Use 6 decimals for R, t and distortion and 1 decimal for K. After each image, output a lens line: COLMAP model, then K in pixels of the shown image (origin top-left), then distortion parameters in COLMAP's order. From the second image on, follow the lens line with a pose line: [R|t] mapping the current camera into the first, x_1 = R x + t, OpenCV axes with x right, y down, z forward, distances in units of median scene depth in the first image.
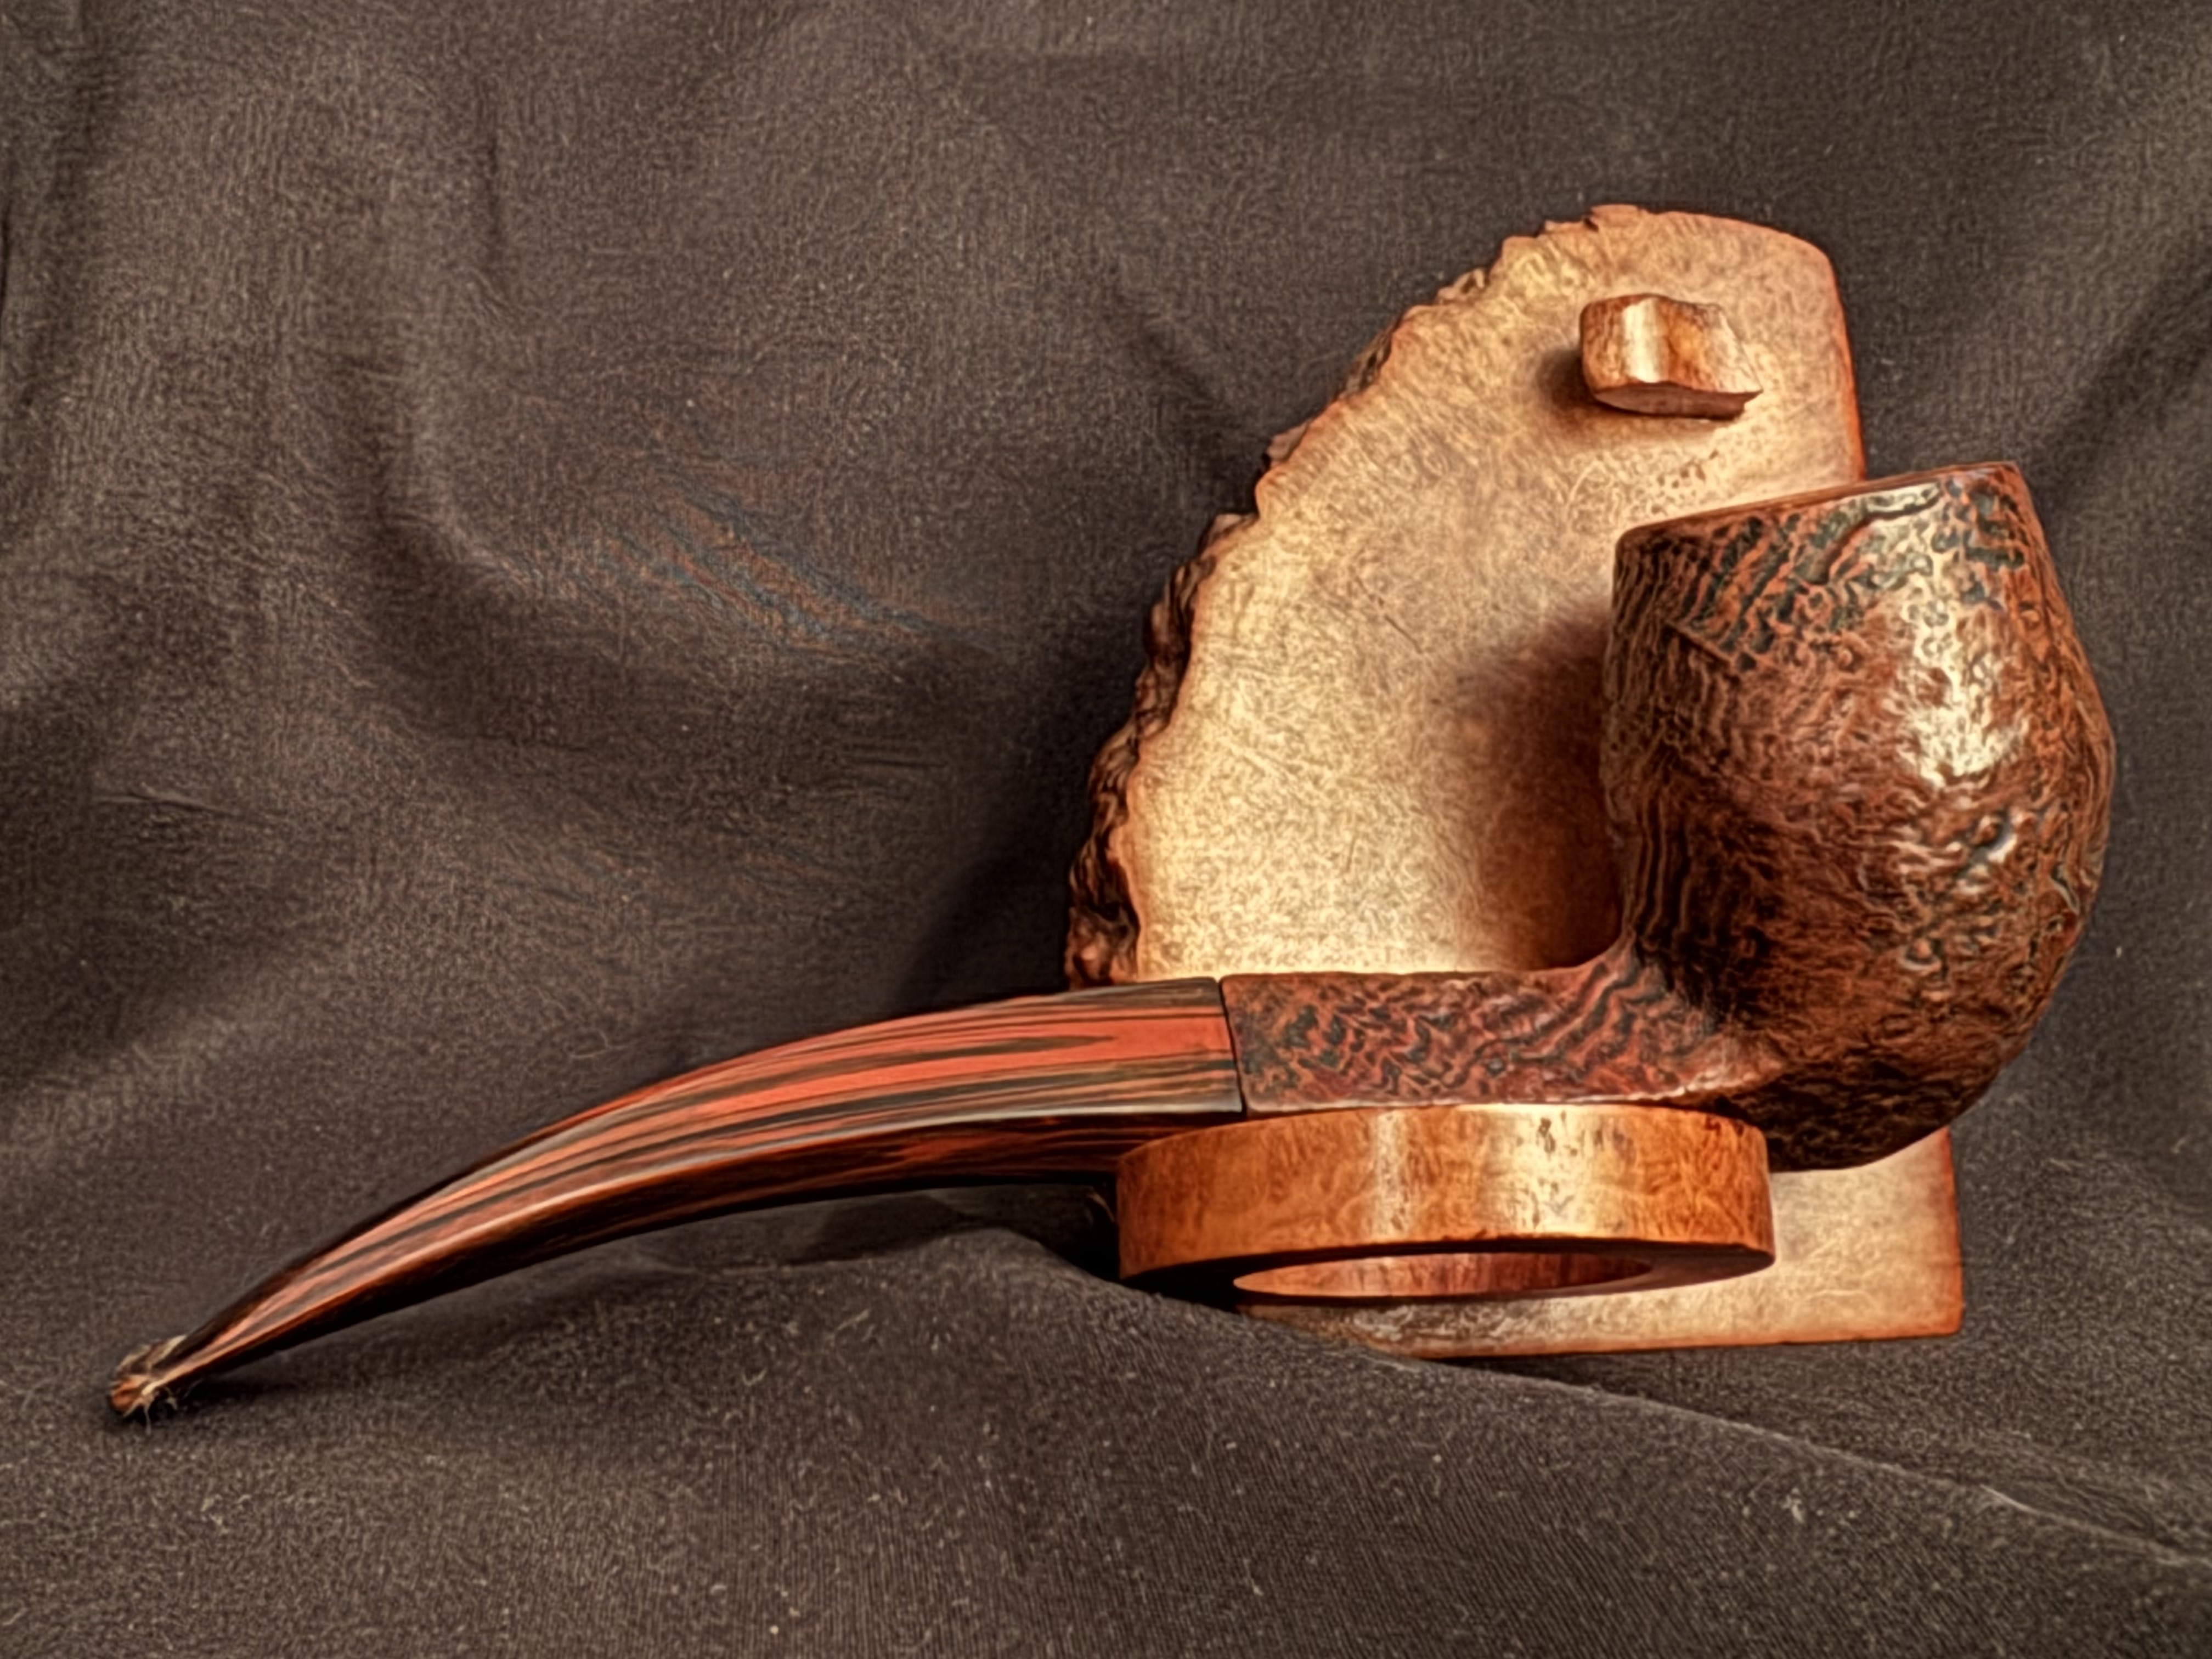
lens RADIAL K [[2596.8, 0, 955.0], [0, 2596.8, 848.7], [0, 0, 1]] dist [0.002741, 0.000000]
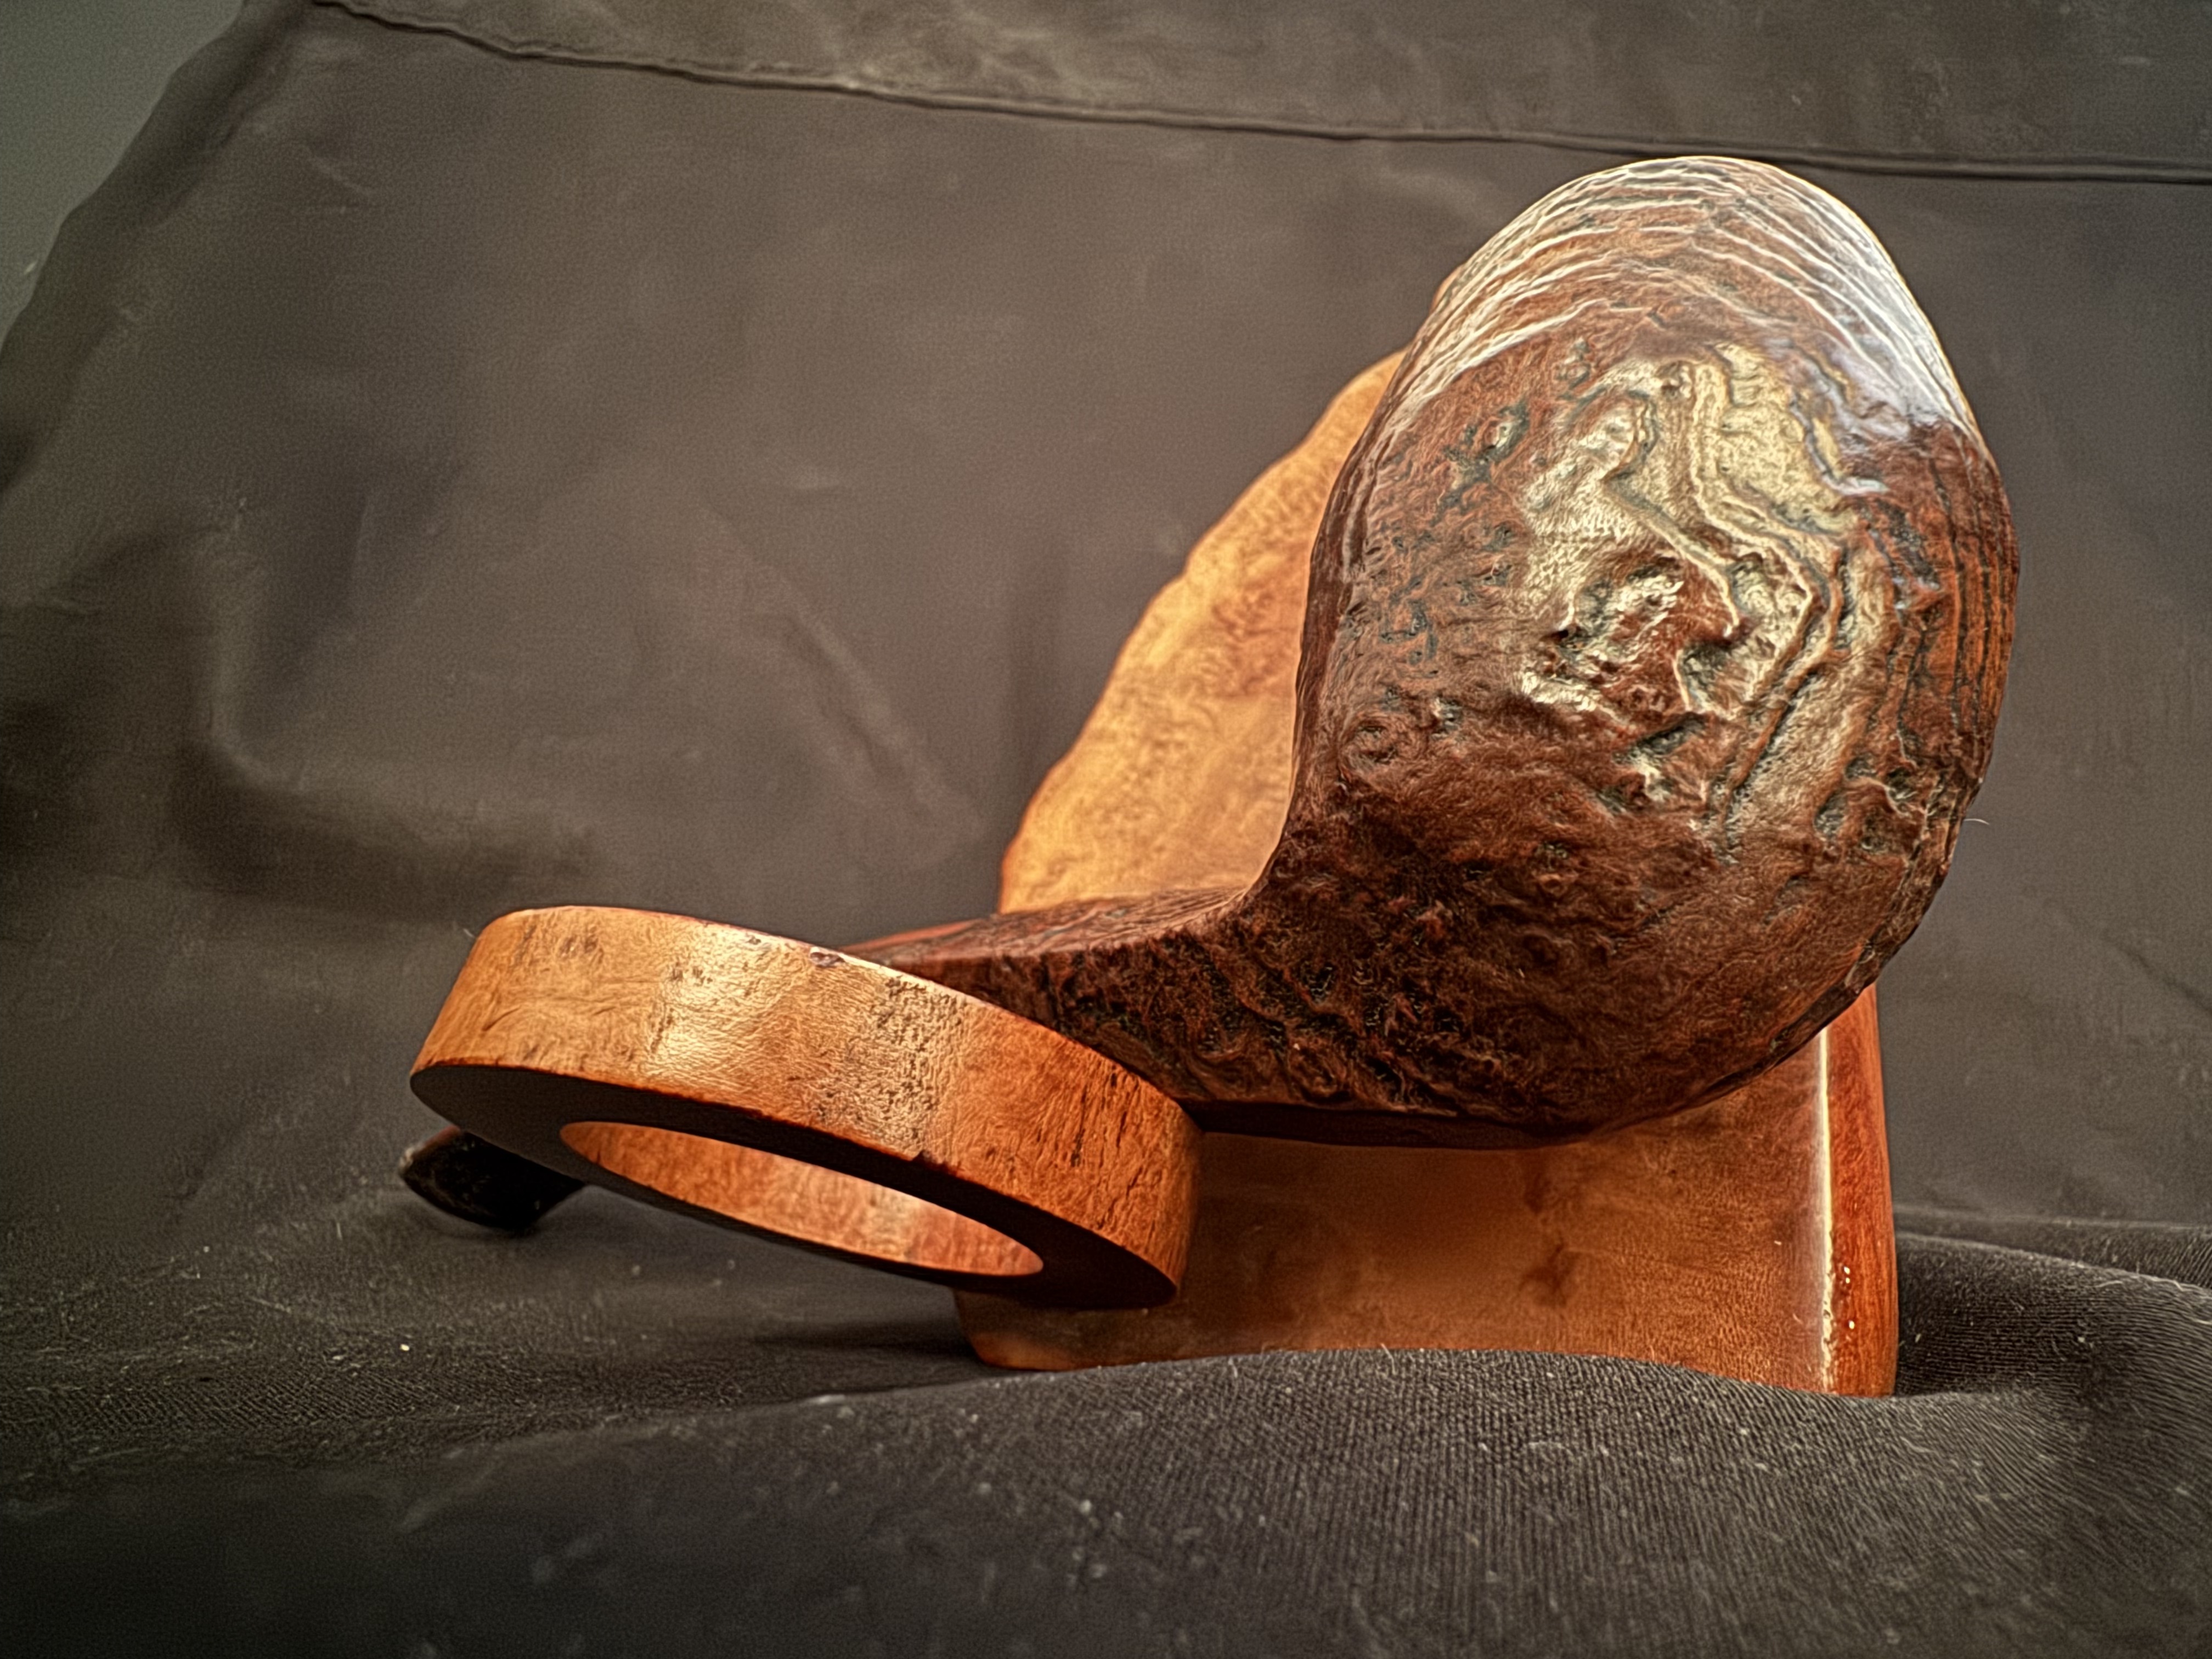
lens RADIAL K [[1404.1, 0, 1273.1], [0, 1404.1, 812.5], [0, 0, 1]] dist [-0.019047, -0.004546]
pose [[0.759510, -0.147199, -0.633622, 0.503039], [-0.045974, 0.959478, -0.278008, 0.132797], [0.648868, 0.240280, 0.721966, 0.611331]]
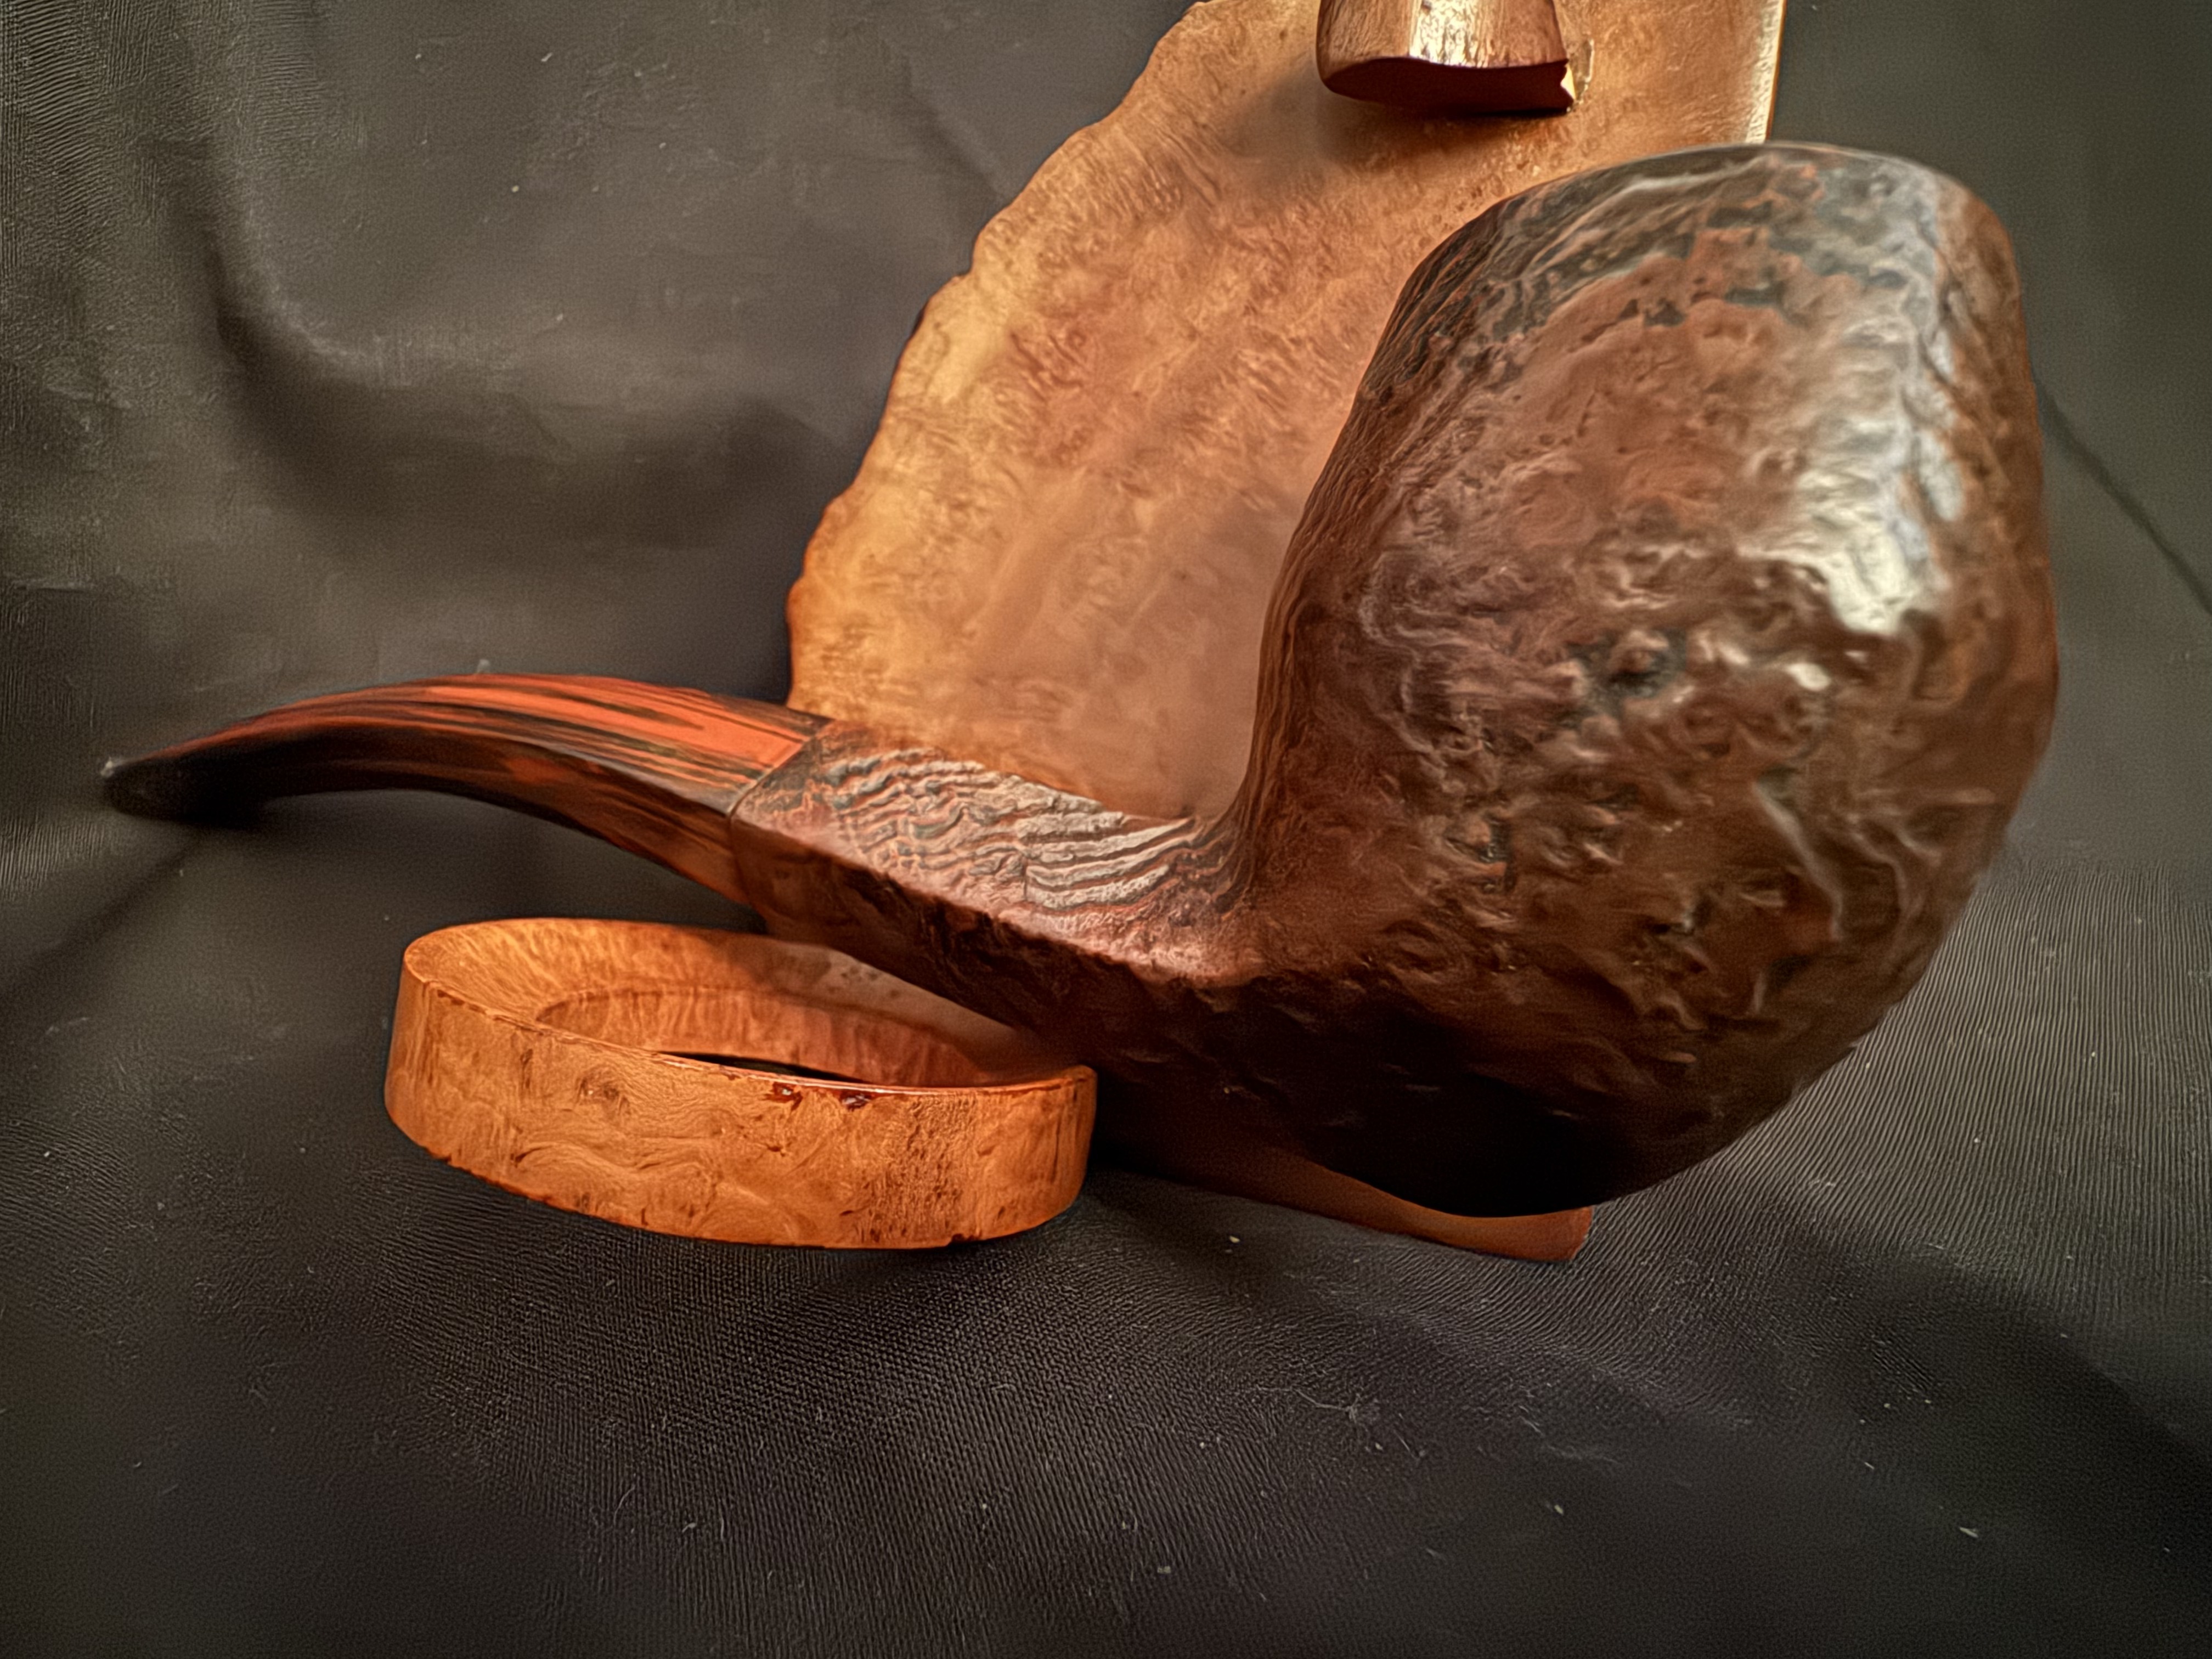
lens RADIAL K [[1233.9, 0, 983.0], [0, 1233.9, 840.5], [0, 0, 1]] dist [-0.005595, 0.000773]
pose [[0.847305, 0.187878, -0.496766, 0.385073], [-0.049513, 0.959210, 0.278324, -0.051080], [0.528794, -0.211229, 0.822045, 0.573673]]
